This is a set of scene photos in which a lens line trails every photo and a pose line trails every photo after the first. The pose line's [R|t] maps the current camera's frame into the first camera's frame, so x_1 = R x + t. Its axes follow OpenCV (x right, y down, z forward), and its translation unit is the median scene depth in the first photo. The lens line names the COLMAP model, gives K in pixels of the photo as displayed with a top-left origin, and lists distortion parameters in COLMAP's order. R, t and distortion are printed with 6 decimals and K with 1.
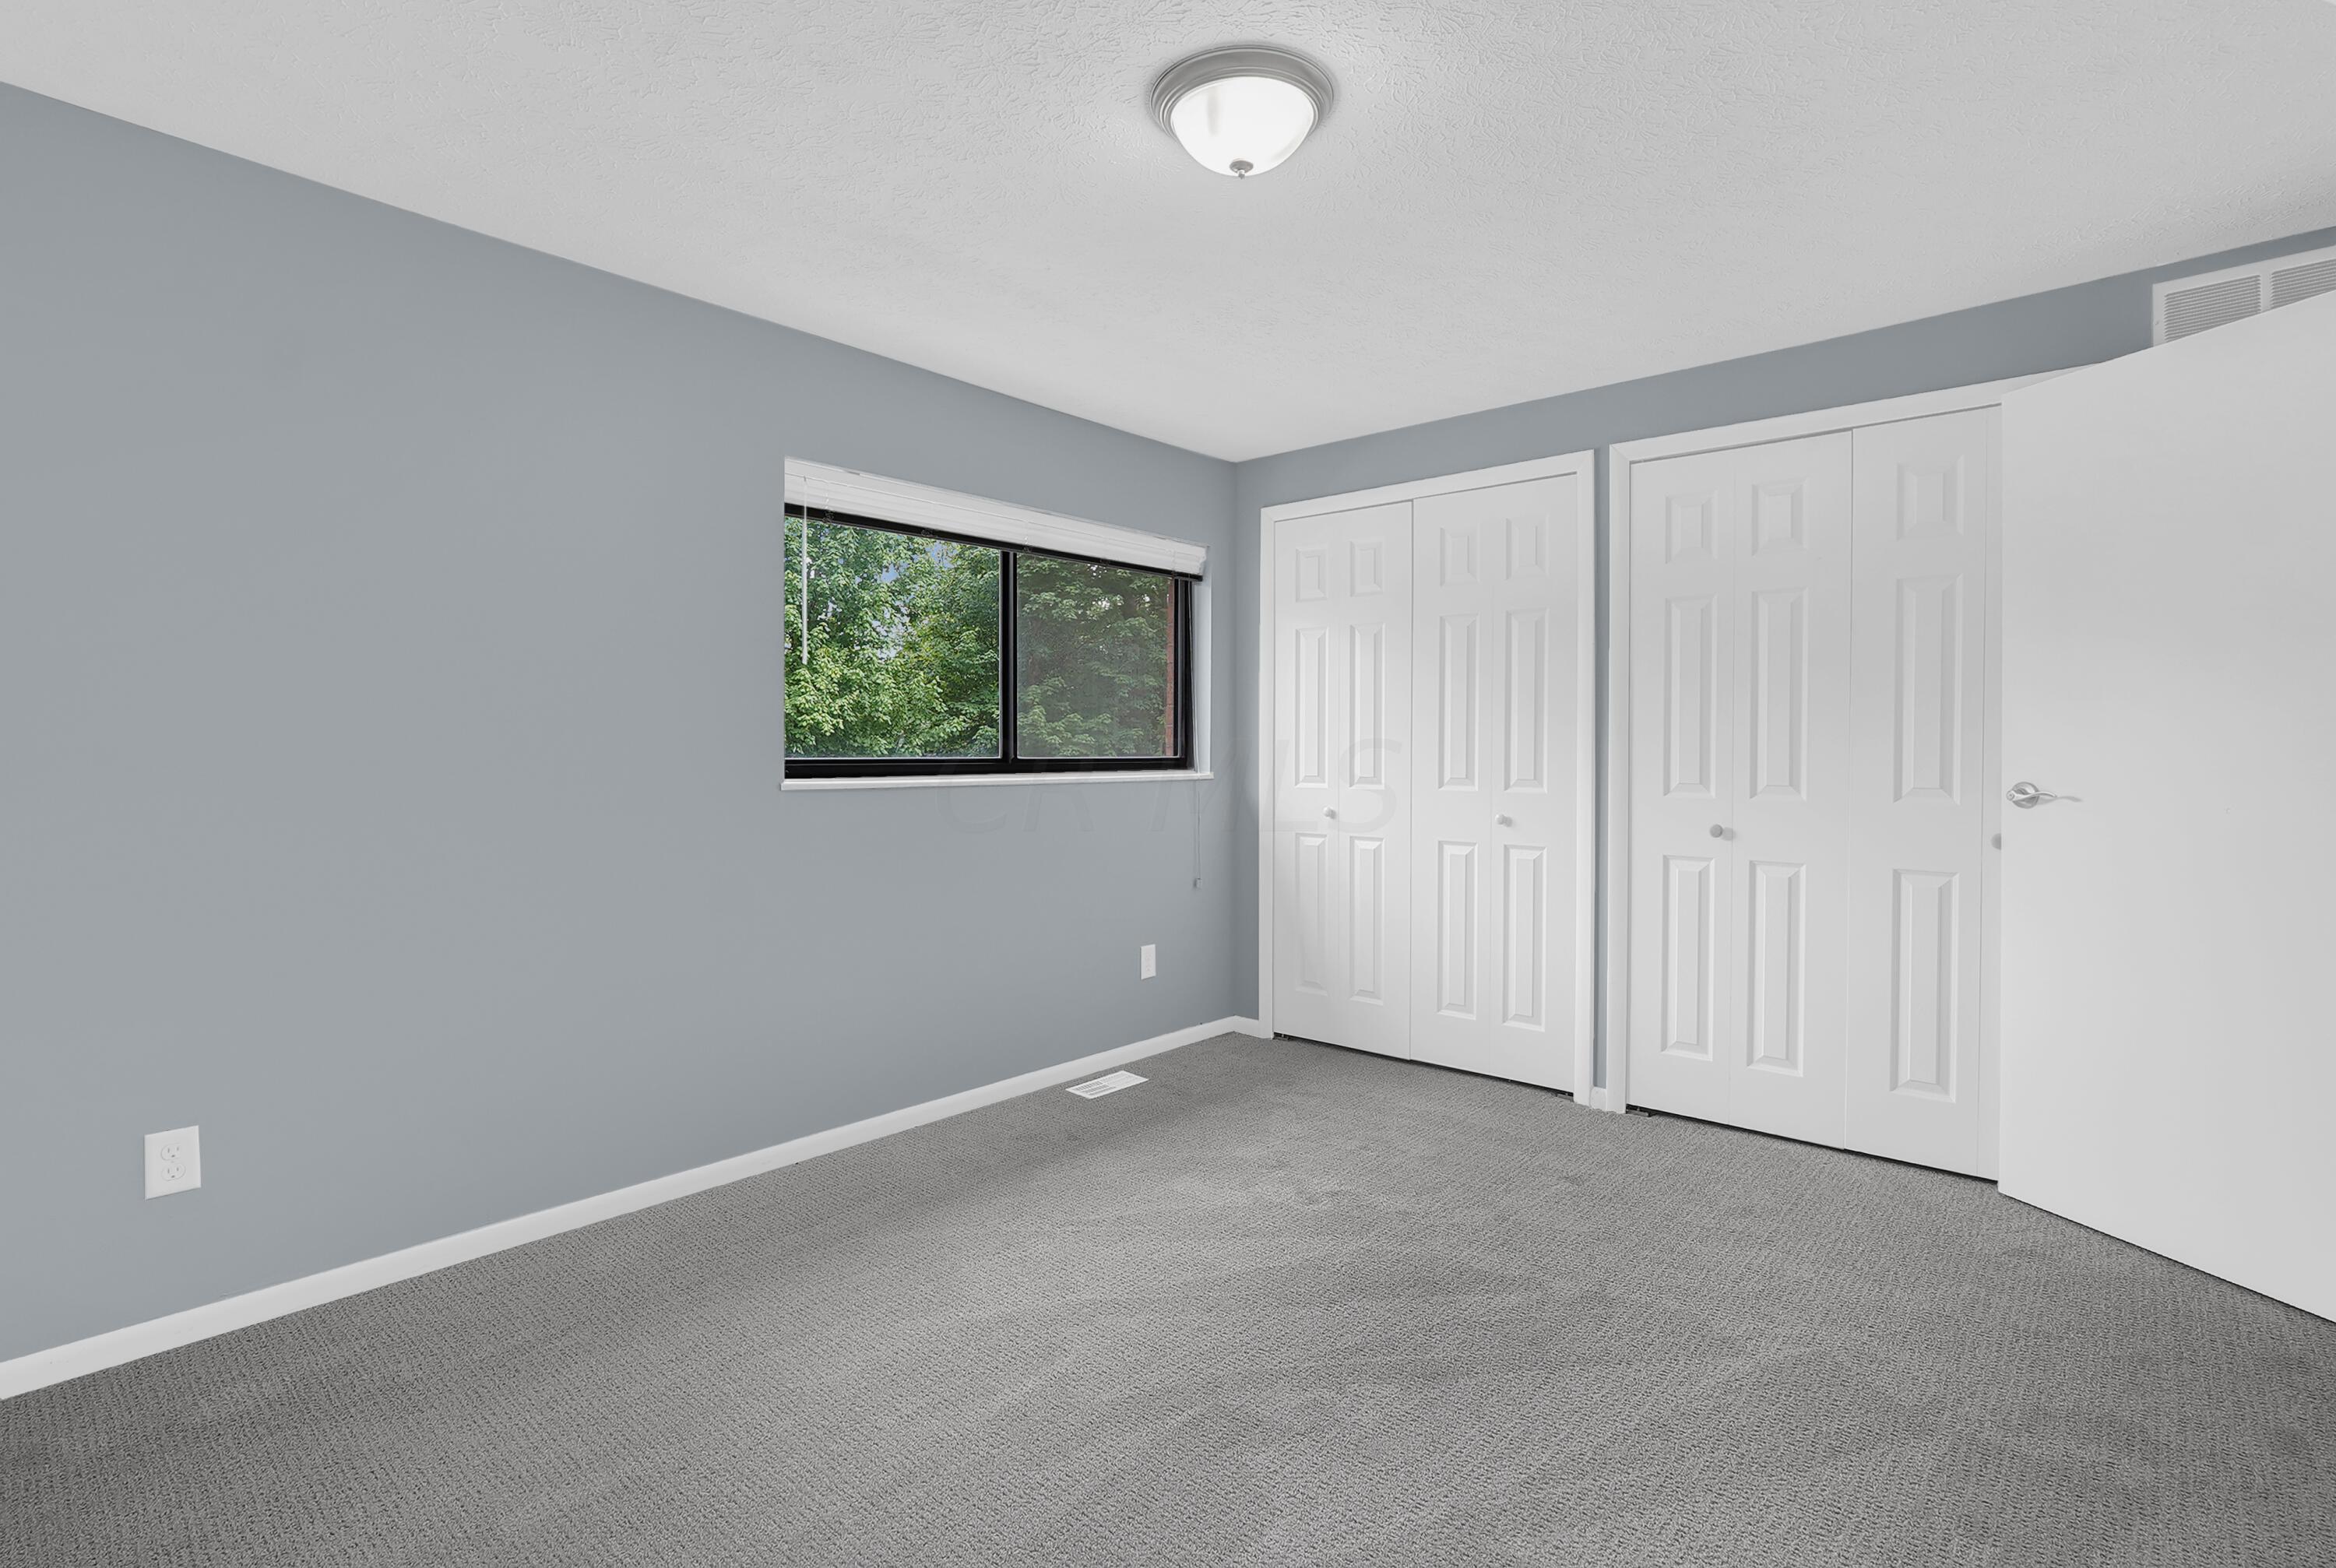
lens RADIAL K [[1100.4, 0, 1169.2], [0, 1100.4, 748.4], [0, 0, 1]] dist [-0.001763, -0.000321]
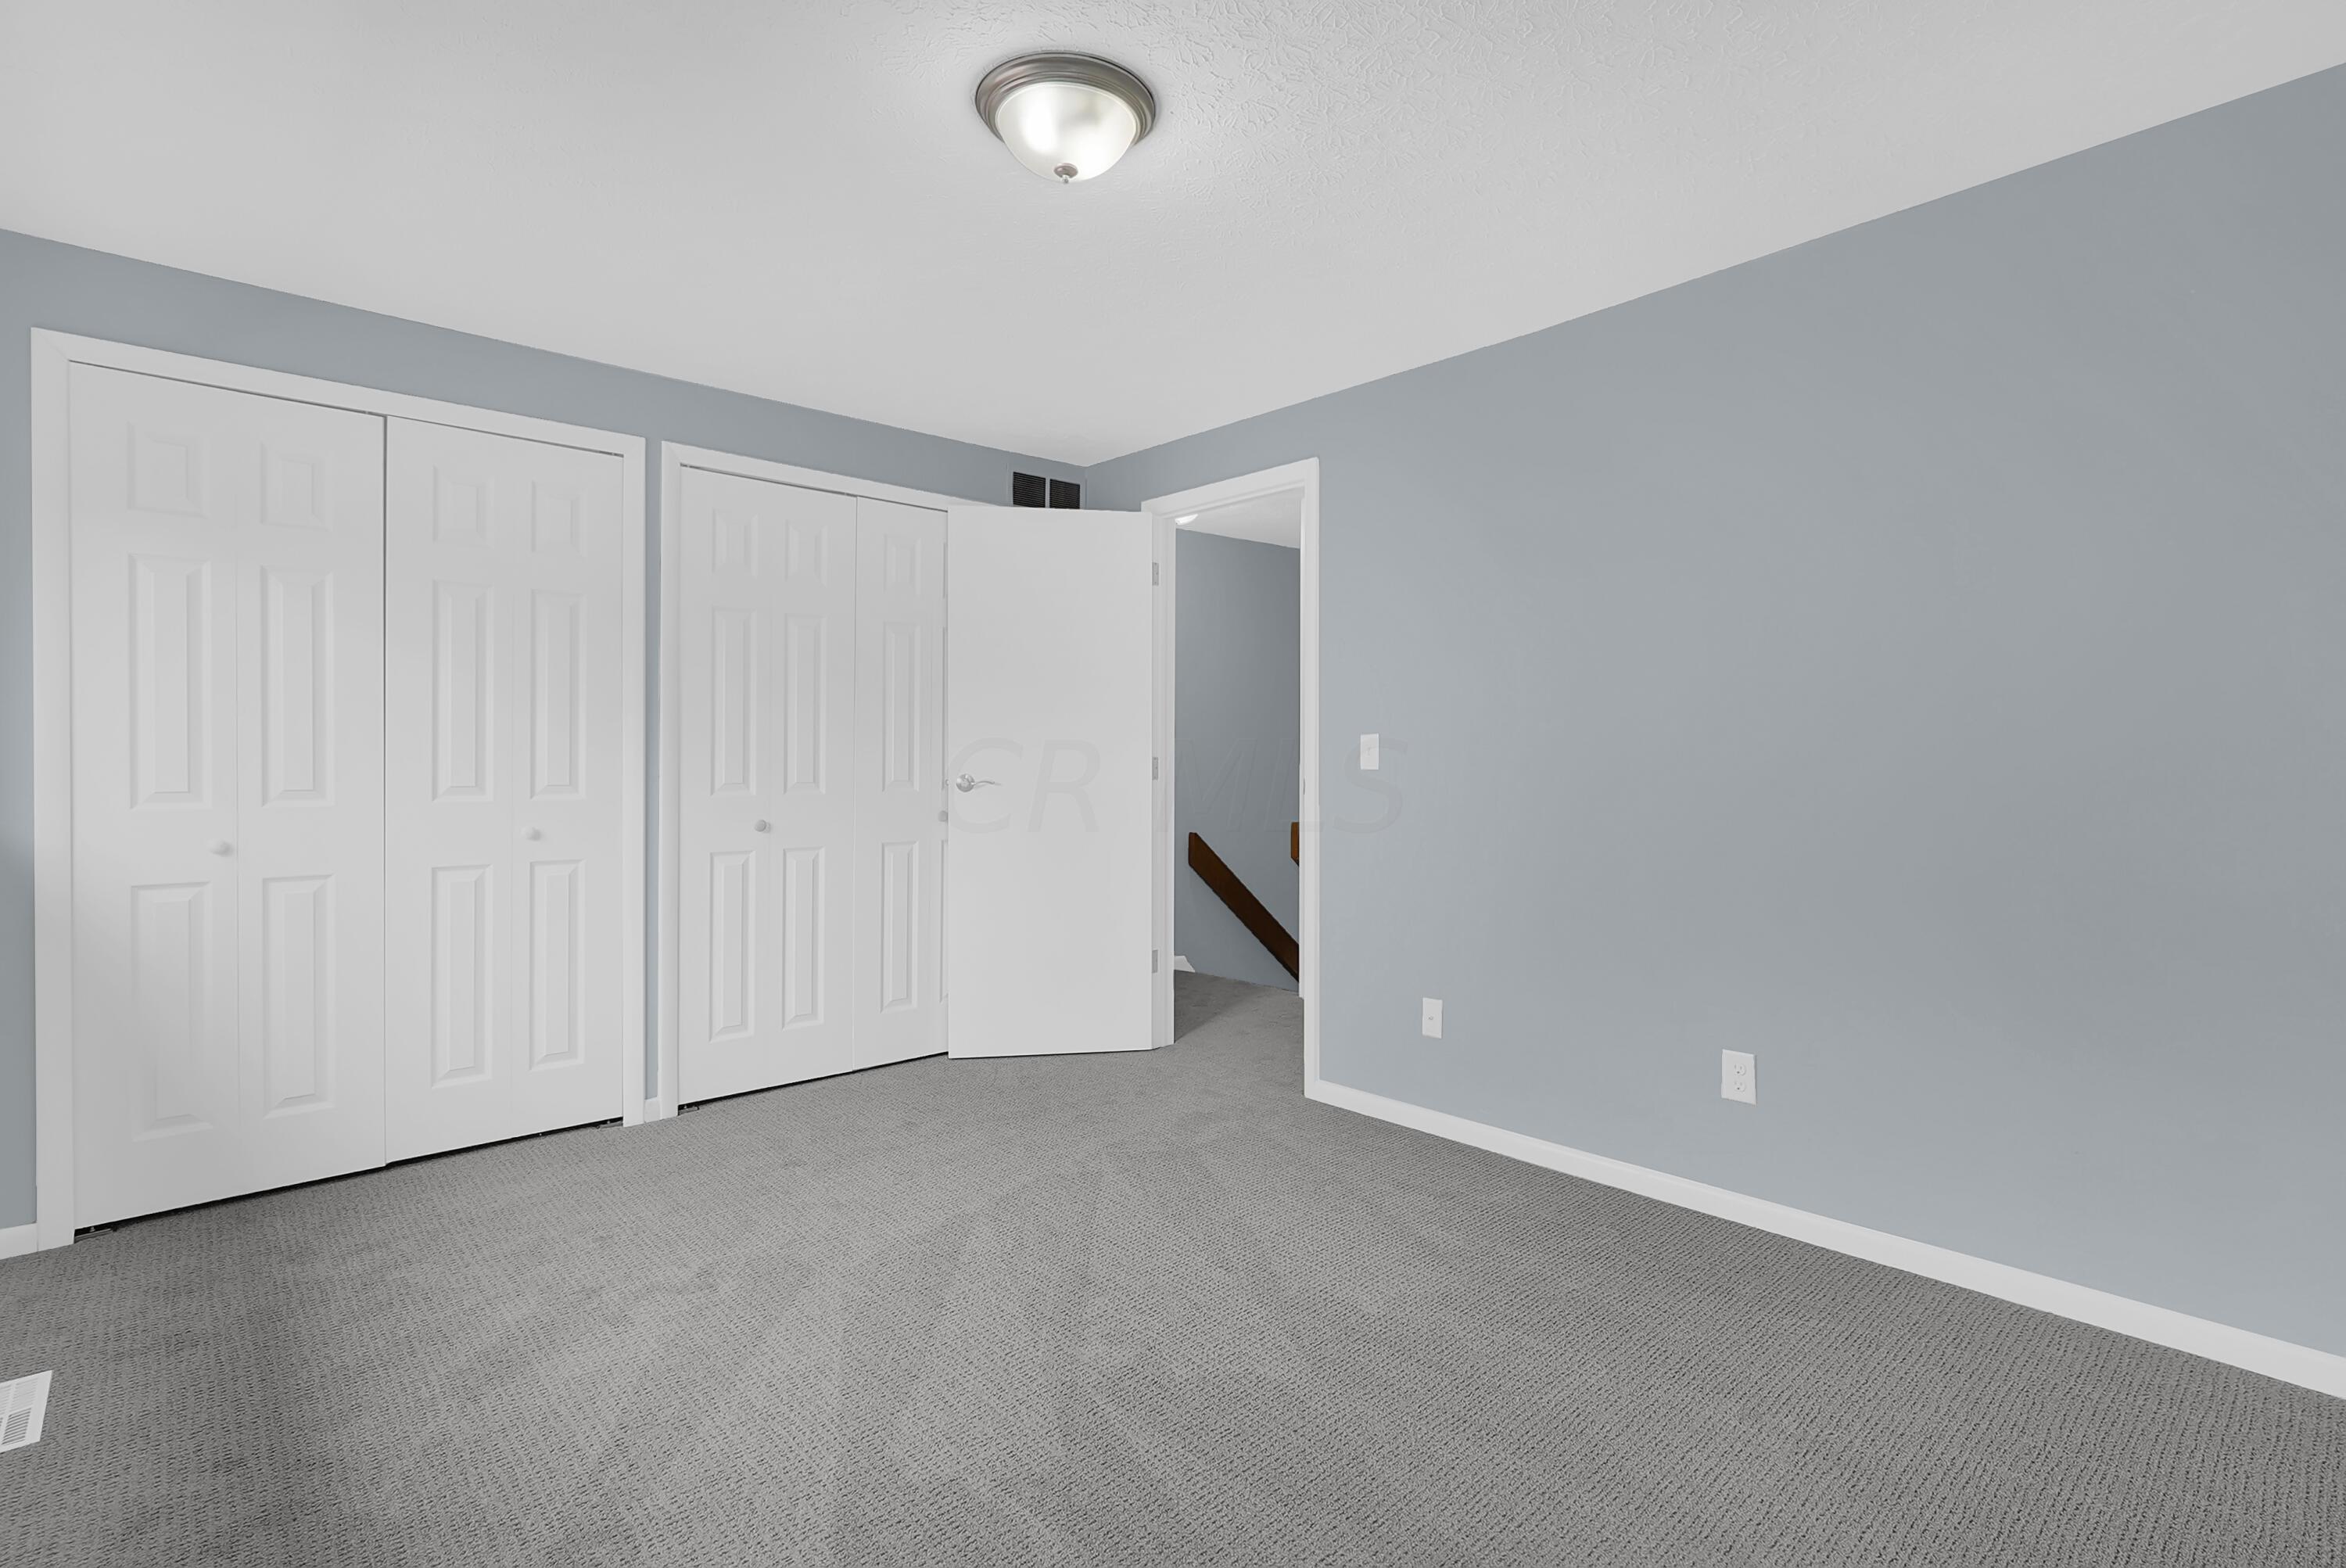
lens RADIAL K [[1113.8, 0, 1165.3], [0, 1113.8, 771.2], [0, 0, 1]] dist [-0.020918, 0.008894]
pose [[0.114072, -0.017120, 0.993325, -0.524516], [-0.005243, 0.999827, 0.017834, -0.001826], [-0.993459, -0.007243, 0.113962, 0.437787]]
